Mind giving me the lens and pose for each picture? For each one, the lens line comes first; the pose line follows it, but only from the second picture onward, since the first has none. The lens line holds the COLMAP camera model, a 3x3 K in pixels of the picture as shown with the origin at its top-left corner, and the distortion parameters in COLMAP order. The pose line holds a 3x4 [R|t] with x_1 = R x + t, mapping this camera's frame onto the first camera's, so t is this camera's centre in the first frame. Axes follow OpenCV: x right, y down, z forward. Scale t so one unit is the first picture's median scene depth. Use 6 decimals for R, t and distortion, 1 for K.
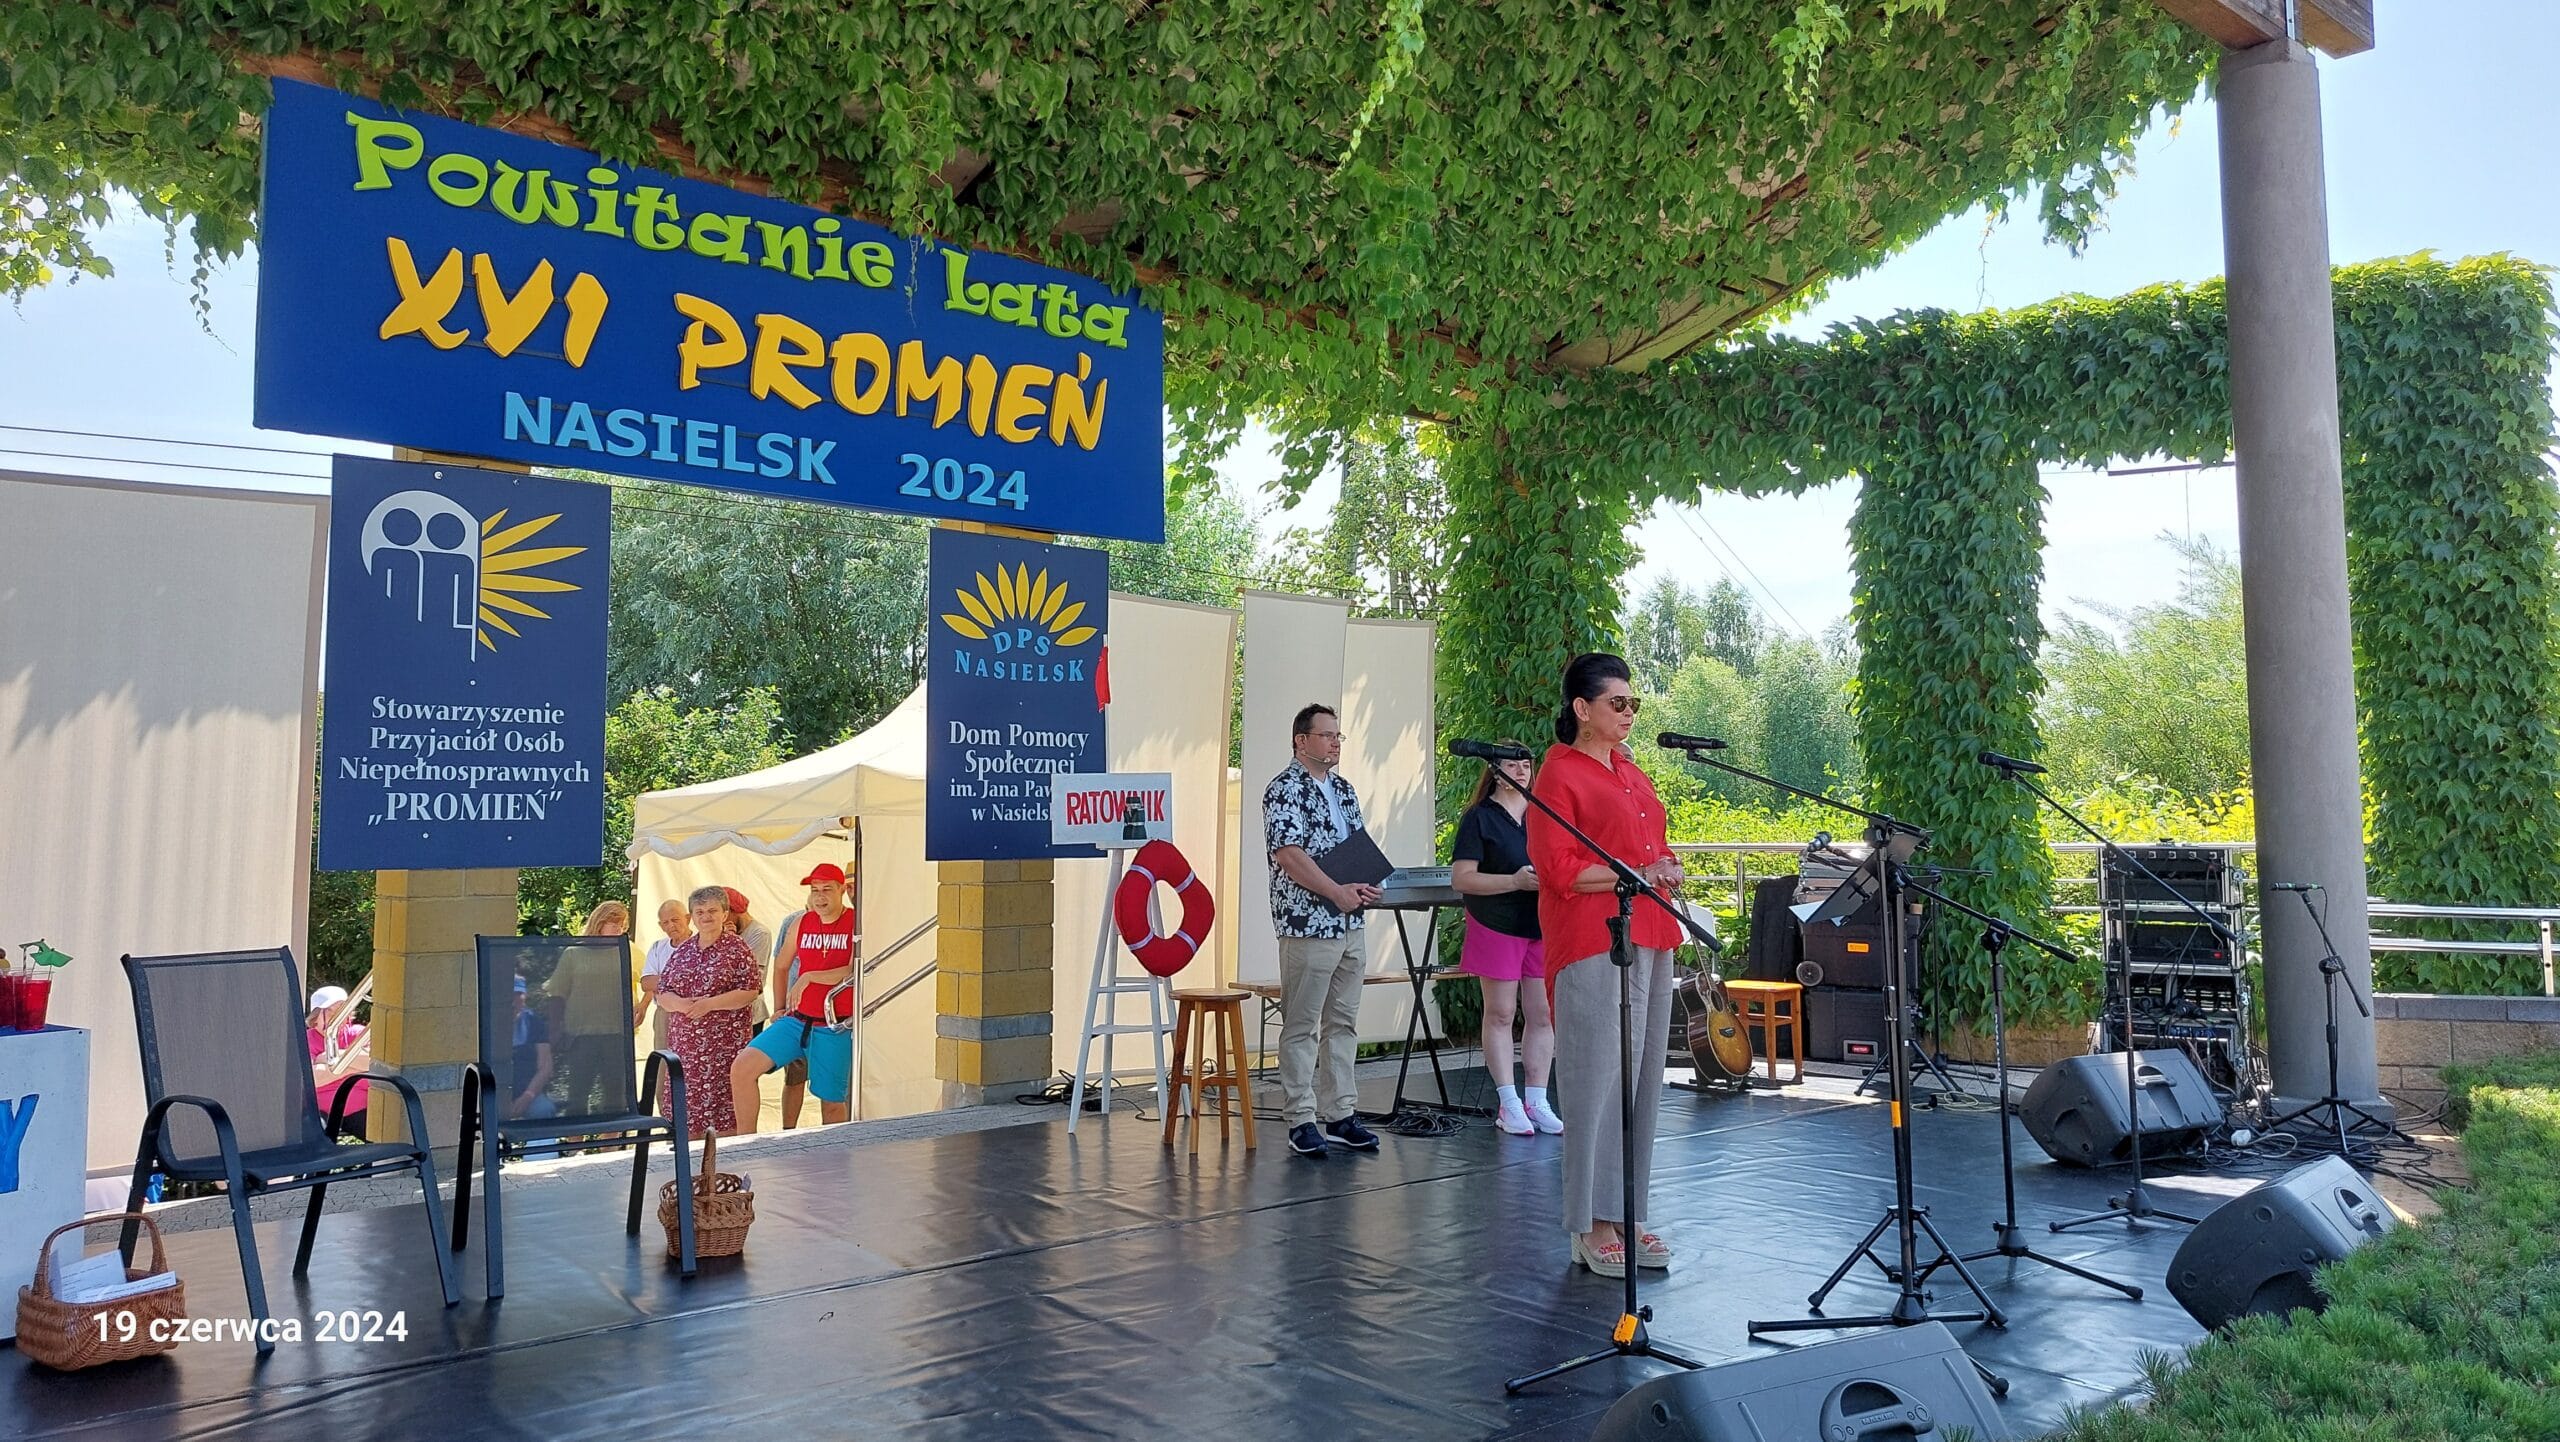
lens RADIAL K [[1887.2, 0, 1301.9], [0, 1887.2, 694.7], [0, 0, 1]] dist [0.088850, -0.103015]
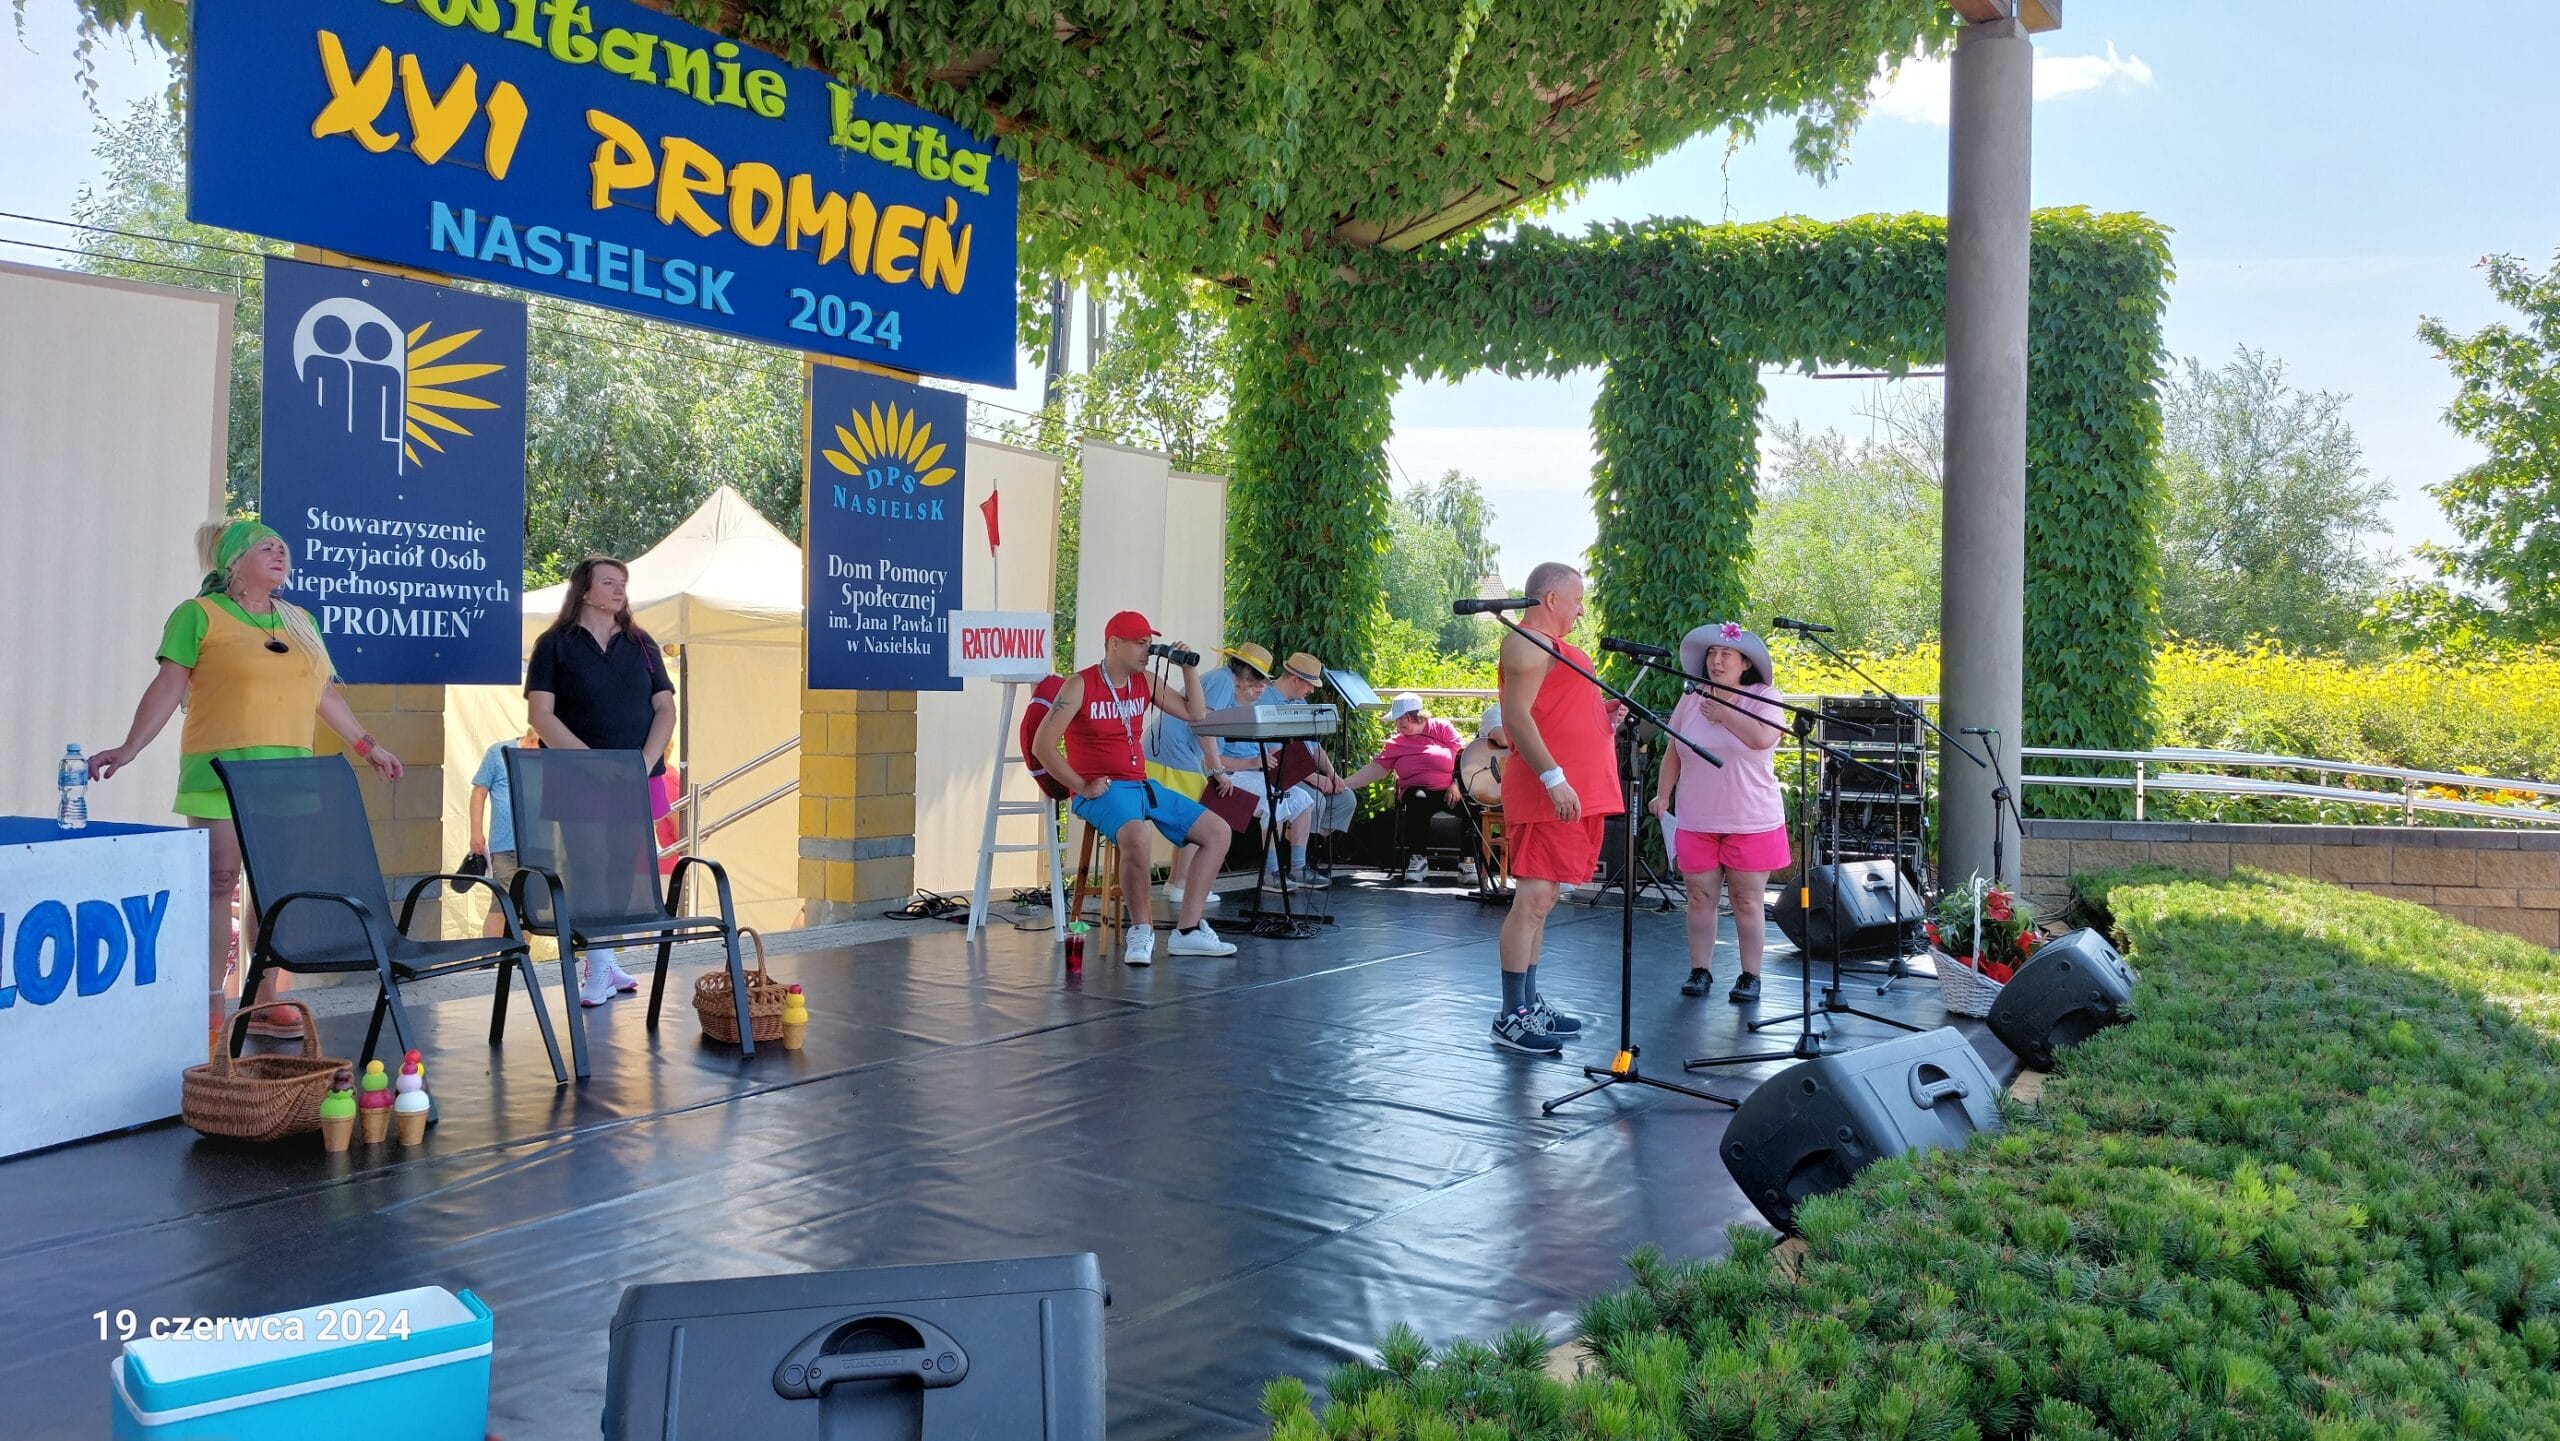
lens RADIAL K [[1887.2, 0, 1321.4], [0, 1887.2, 727.2], [0, 0, 1]] dist [0.088850, -0.103015]
pose [[0.969445, 0.016460, 0.244757, -0.177632], [-0.040343, 0.994859, 0.092891, 0.000656], [-0.241970, -0.099927, 0.965125, -0.074983]]
